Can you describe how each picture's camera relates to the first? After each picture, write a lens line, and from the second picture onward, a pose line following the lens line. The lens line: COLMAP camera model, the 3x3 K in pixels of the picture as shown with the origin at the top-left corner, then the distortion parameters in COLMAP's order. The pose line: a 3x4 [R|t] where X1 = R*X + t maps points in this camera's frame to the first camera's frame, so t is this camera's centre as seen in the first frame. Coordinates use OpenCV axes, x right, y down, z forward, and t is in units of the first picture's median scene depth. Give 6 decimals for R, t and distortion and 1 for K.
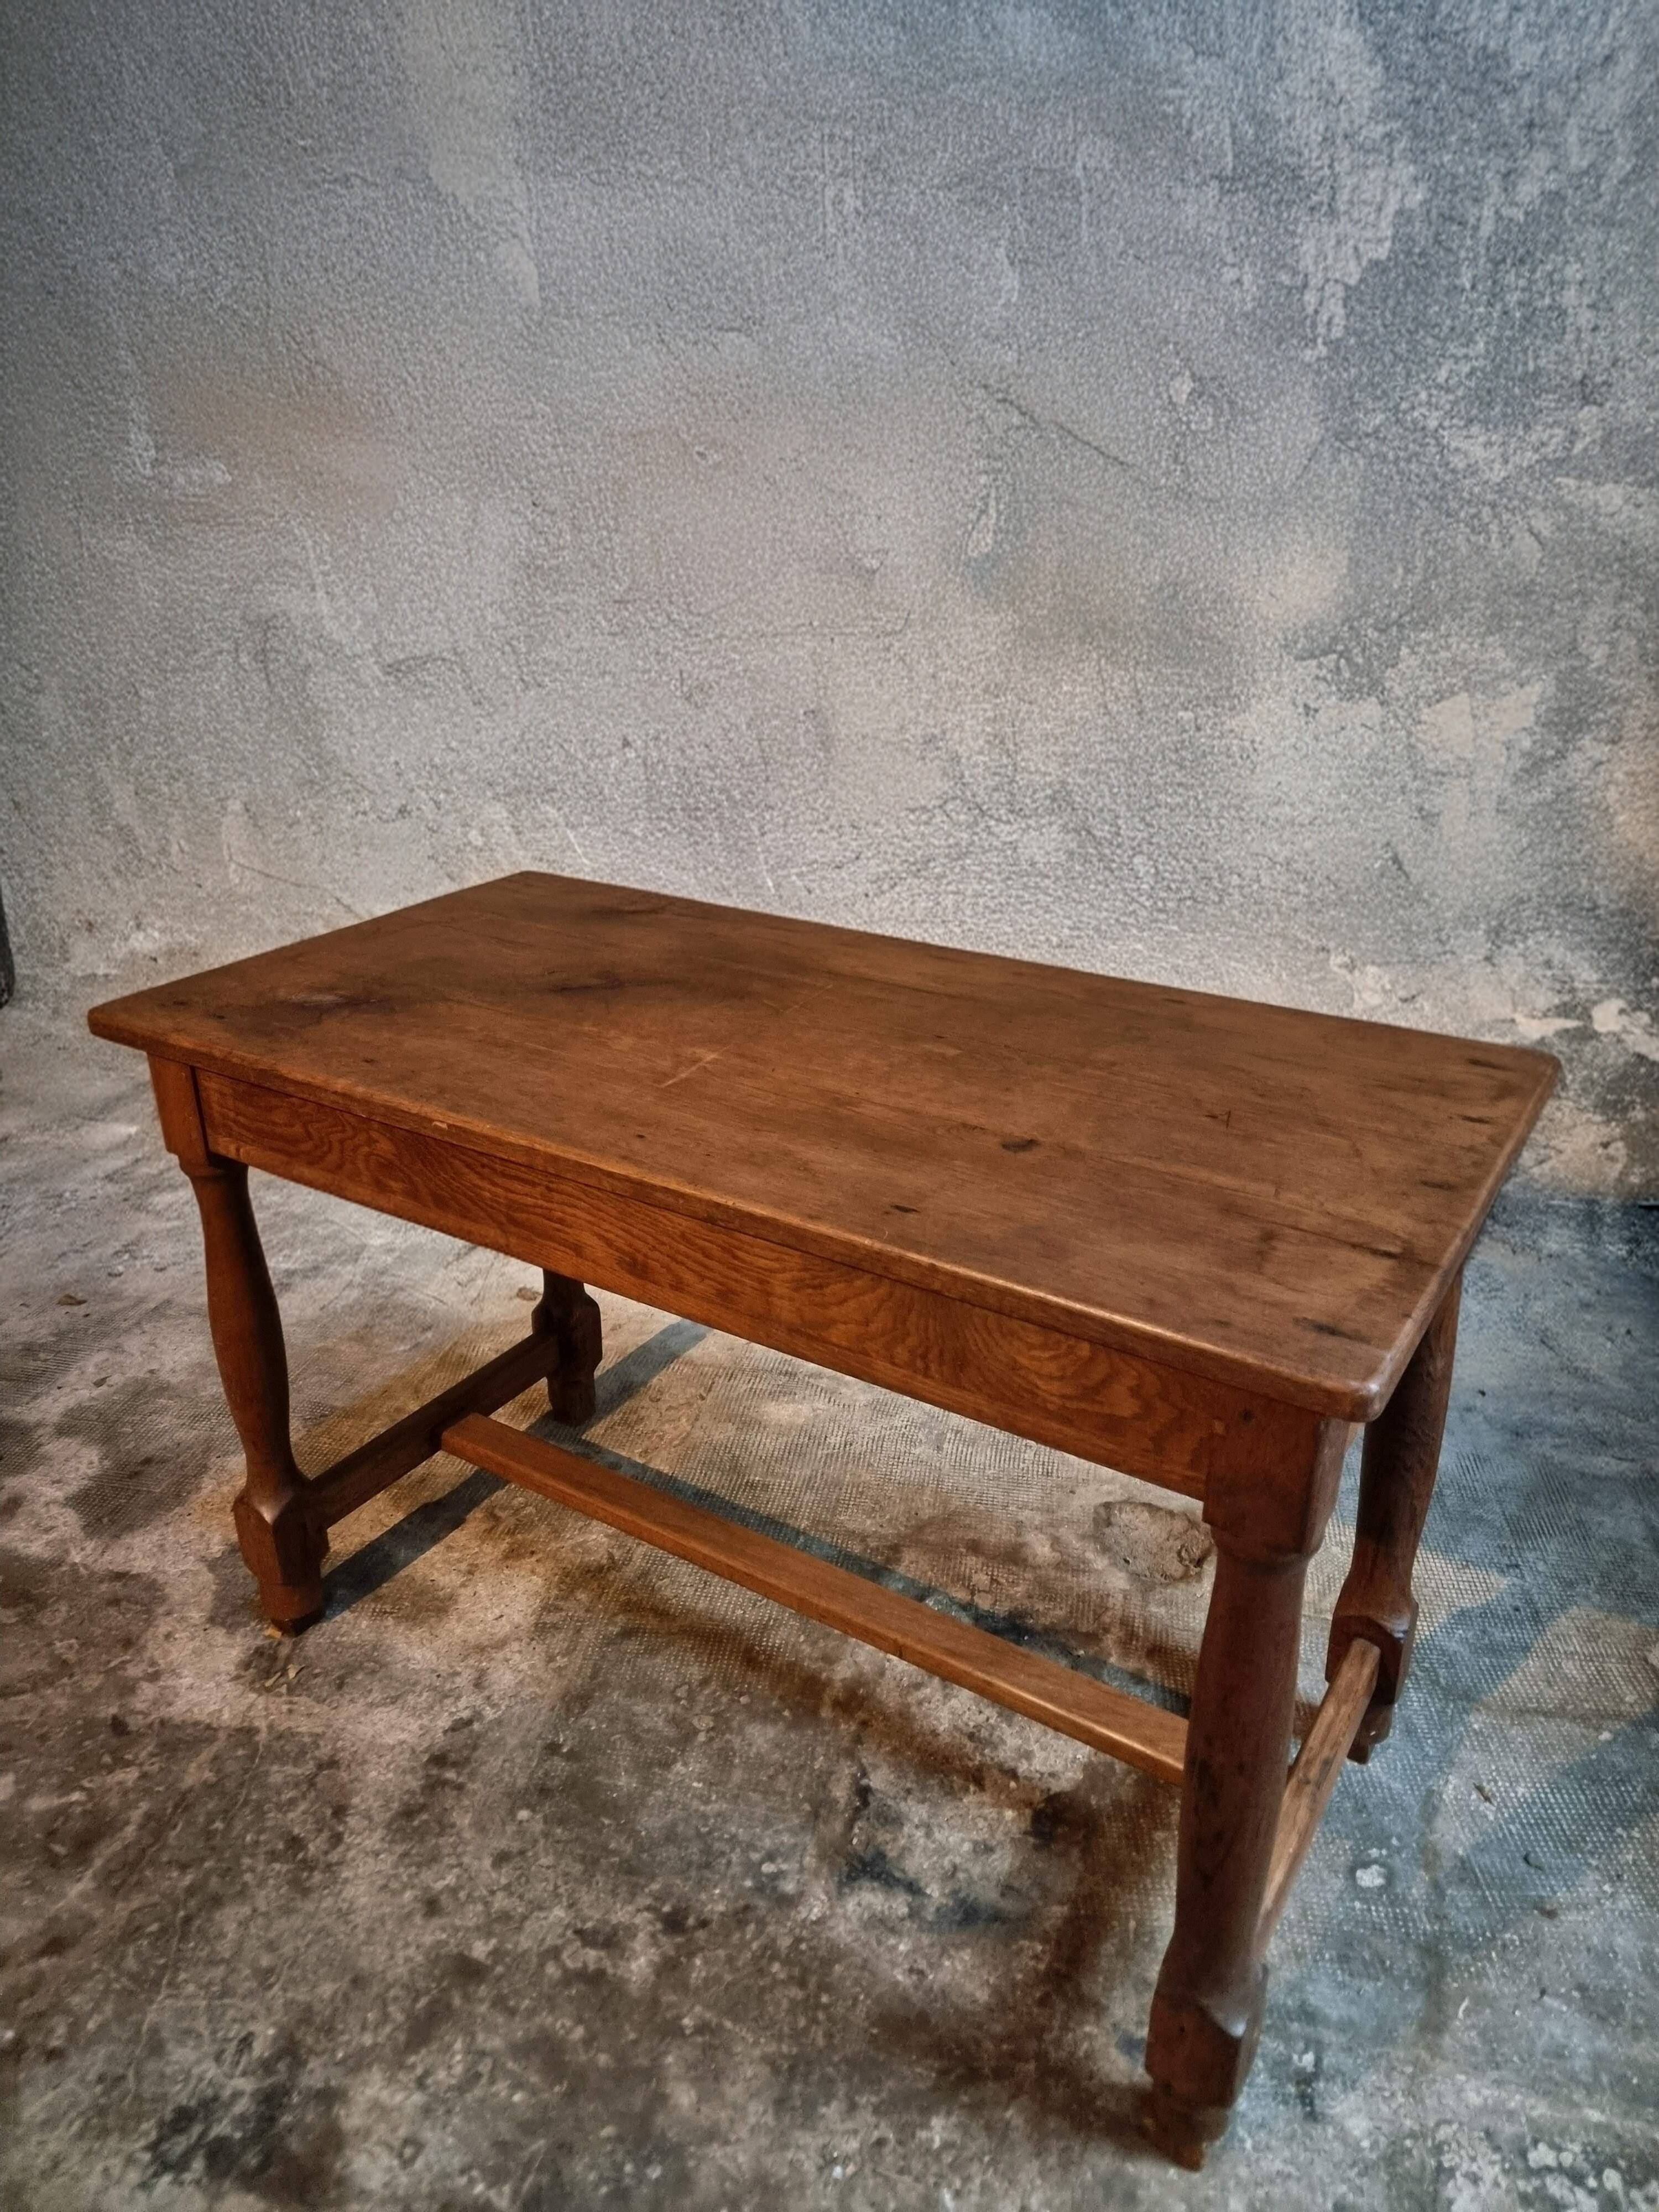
lens RADIAL K [[1540.8, 0, 810.7], [0, 1540.8, 1090.8], [0, 0, 1]] dist [0.062064, -0.051045]
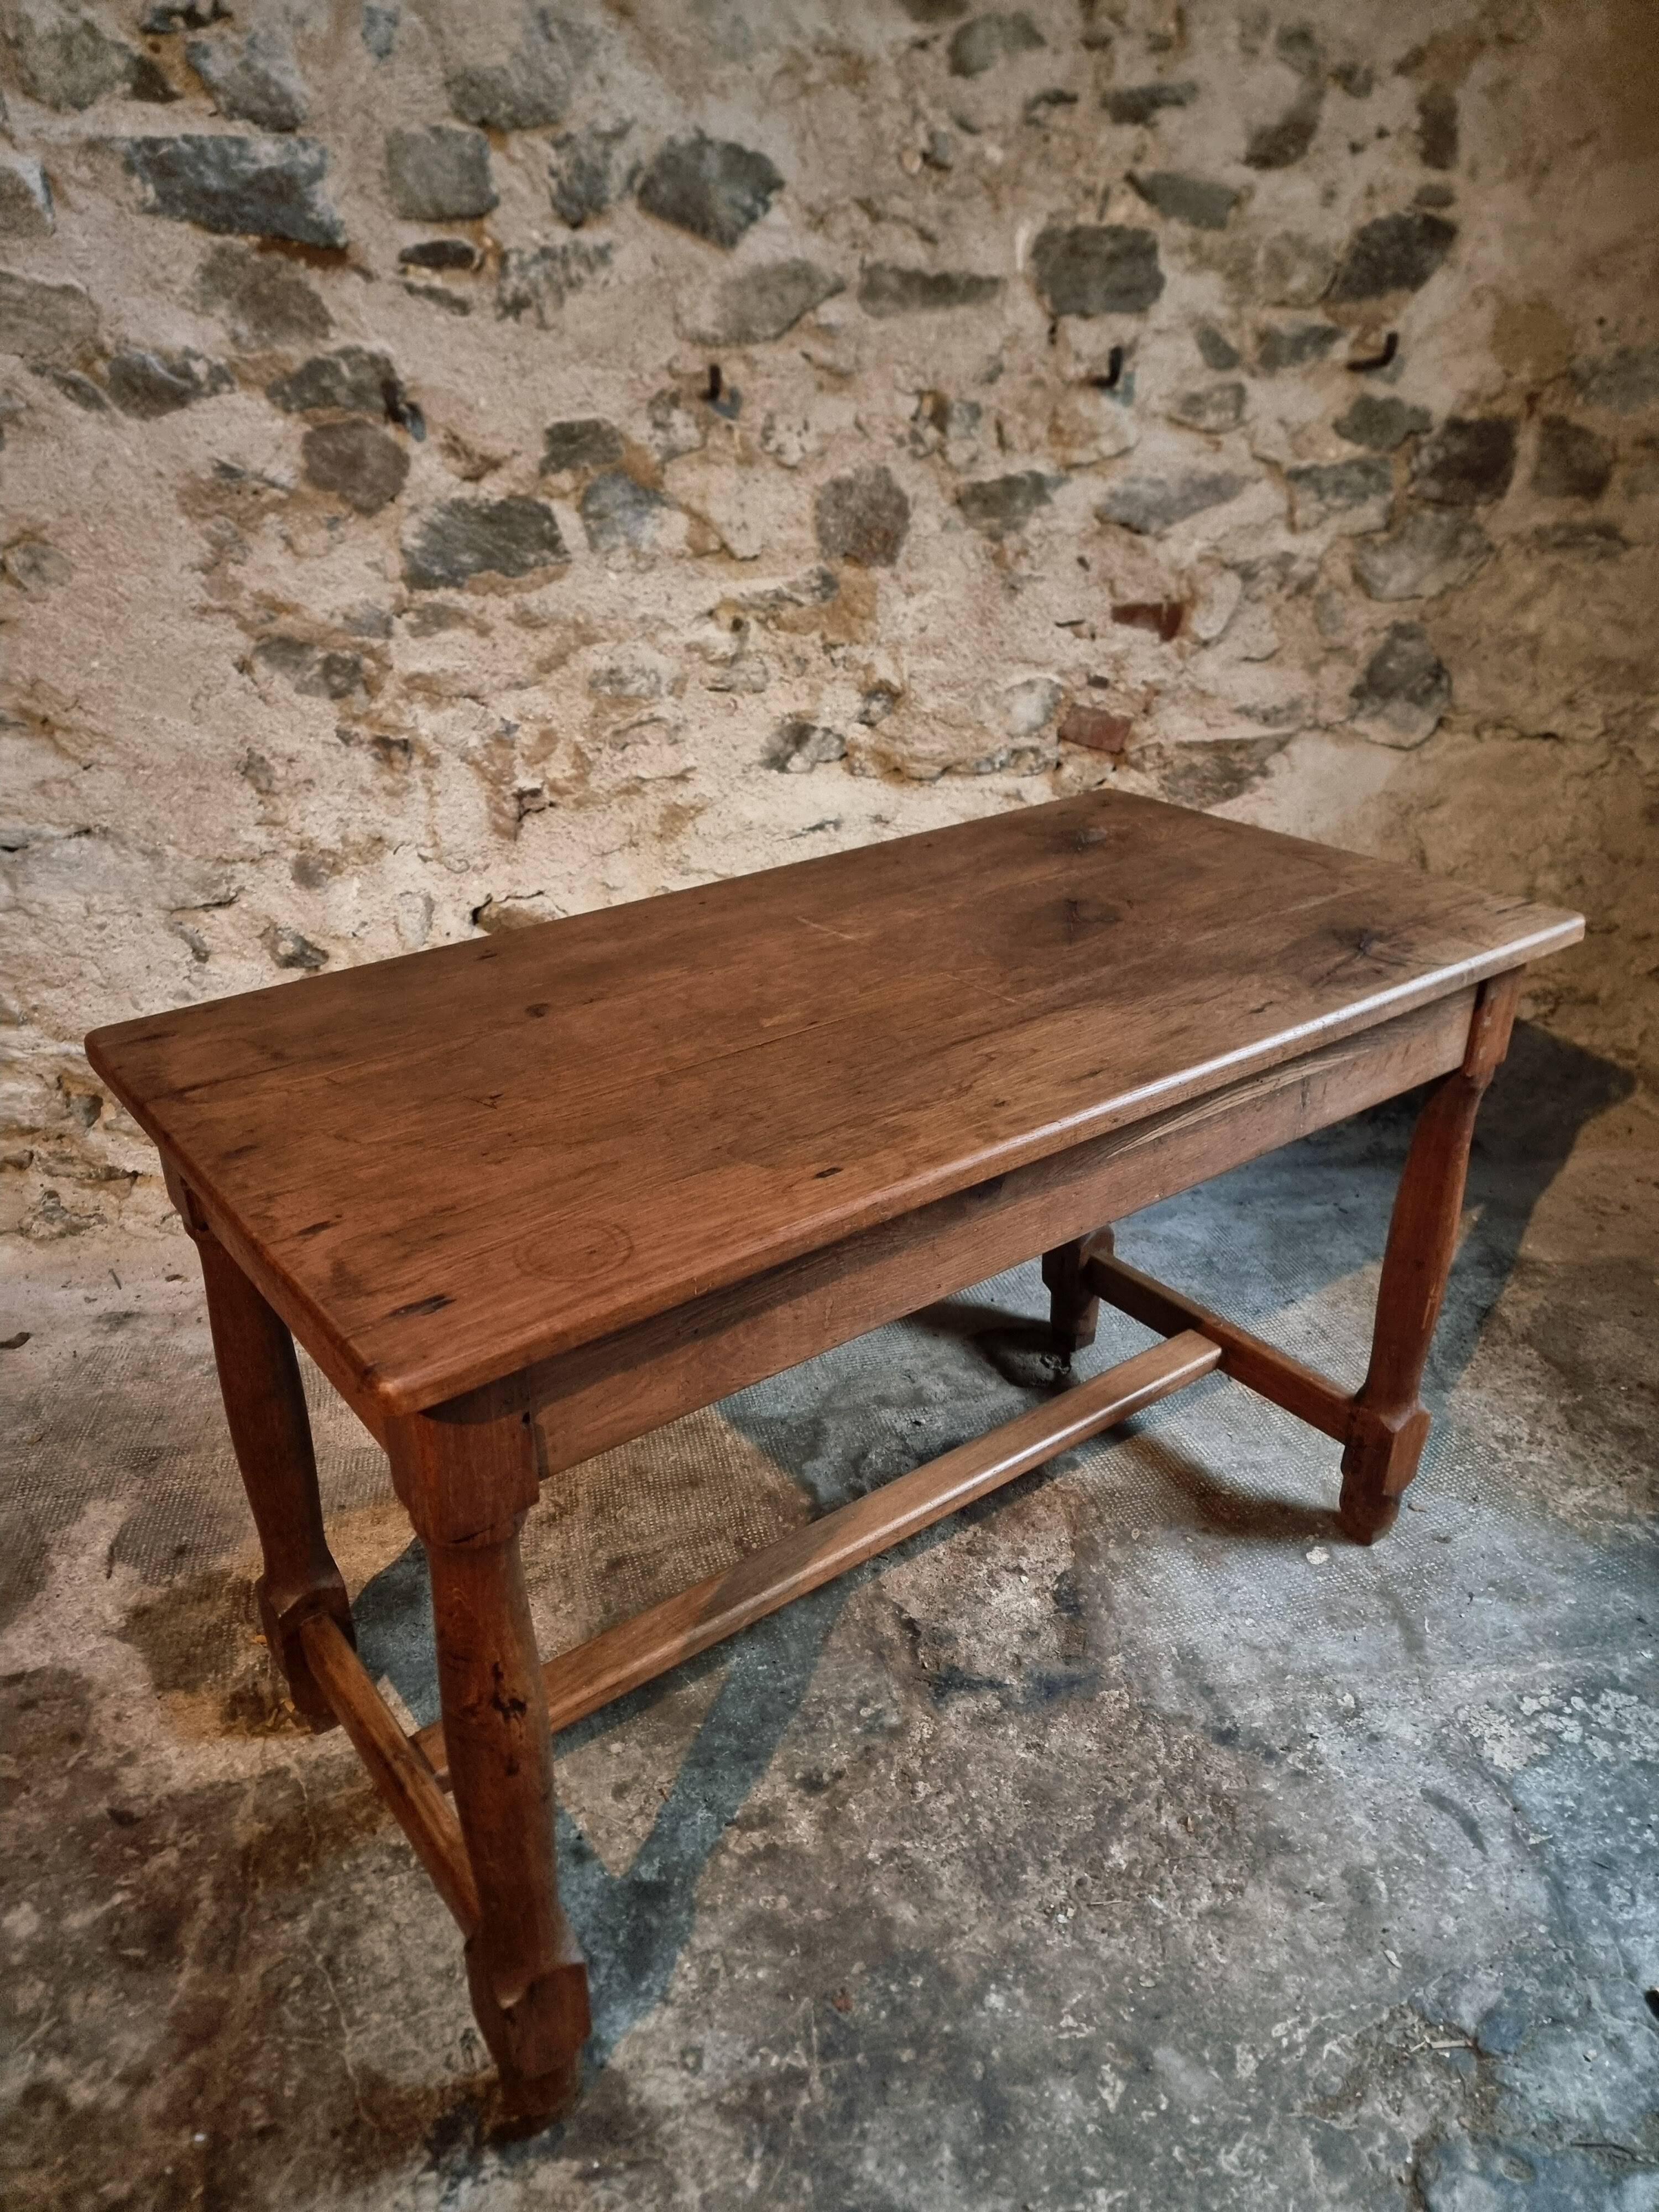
lens RADIAL K [[1540.8, 0, 806.3], [0, 1540.8, 1099.9], [0, 0, 1]] dist [0.062064, -0.051045]
pose [[0.916161, -0.182268, 0.356971, -0.378378], [0.167320, 0.983225, 0.072607, 0.001274], [-0.364217, -0.006792, 0.931289, 0.025220]]
